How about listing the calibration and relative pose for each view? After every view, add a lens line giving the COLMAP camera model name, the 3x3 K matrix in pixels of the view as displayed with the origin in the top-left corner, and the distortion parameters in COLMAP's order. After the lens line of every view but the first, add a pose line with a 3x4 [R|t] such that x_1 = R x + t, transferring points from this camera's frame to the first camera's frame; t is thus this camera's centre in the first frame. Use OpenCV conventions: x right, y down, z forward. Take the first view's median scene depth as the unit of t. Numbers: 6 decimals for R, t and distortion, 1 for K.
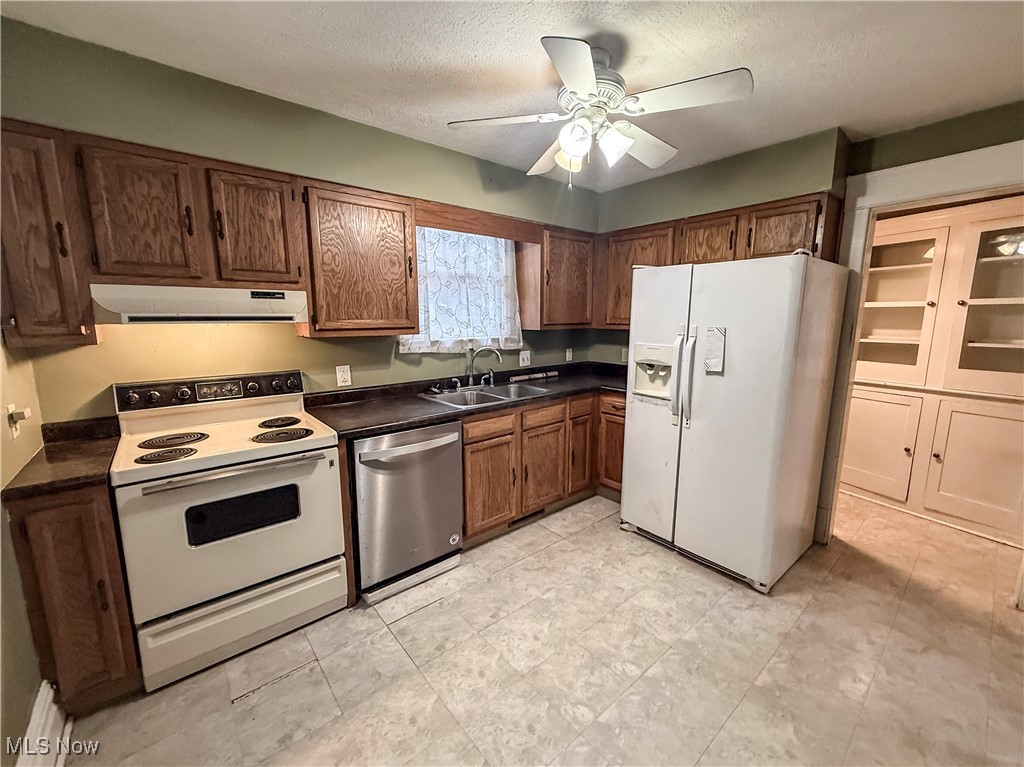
lens RADIAL K [[419.8, 0, 522.5], [0, 419.8, 382.0], [0, 0, 1]] dist [-0.001883, 0.000033]
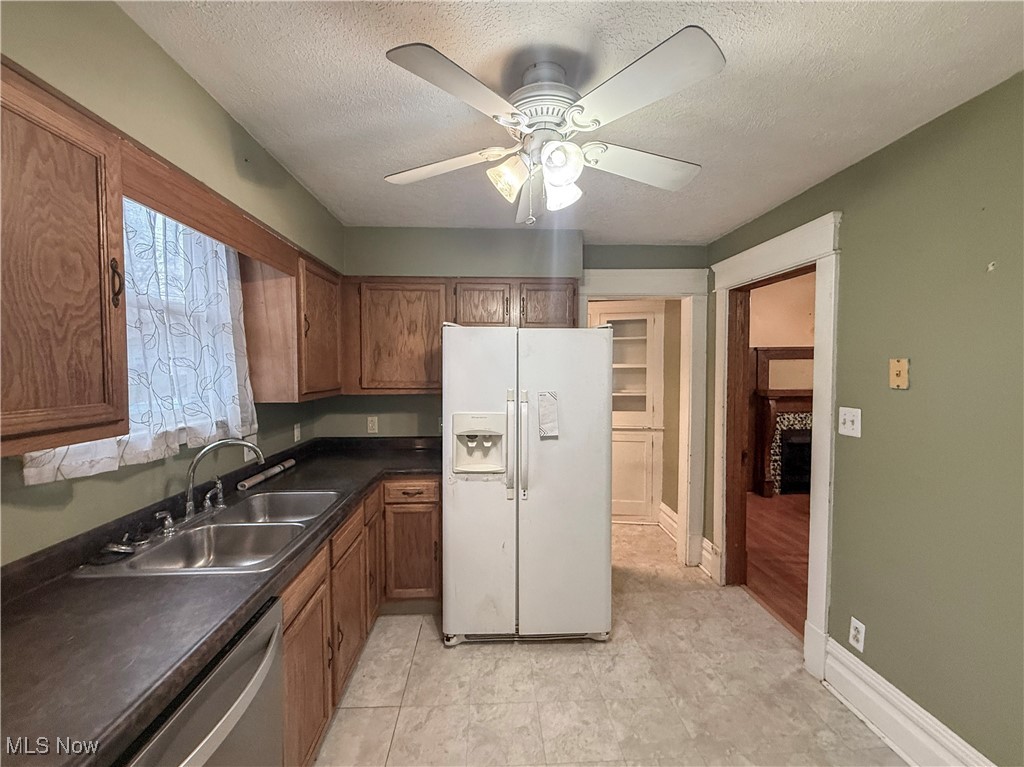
lens RADIAL K [[419.8, 0, 510.5], [0, 419.8, 381.3], [0, 0, 1]] dist [-0.001883, 0.000033]
pose [[0.610657, -0.023866, 0.791536, -0.323817], [0.122134, 0.990425, -0.064361, -0.085305], [-0.782420, 0.135977, 0.607724, 0.384400]]
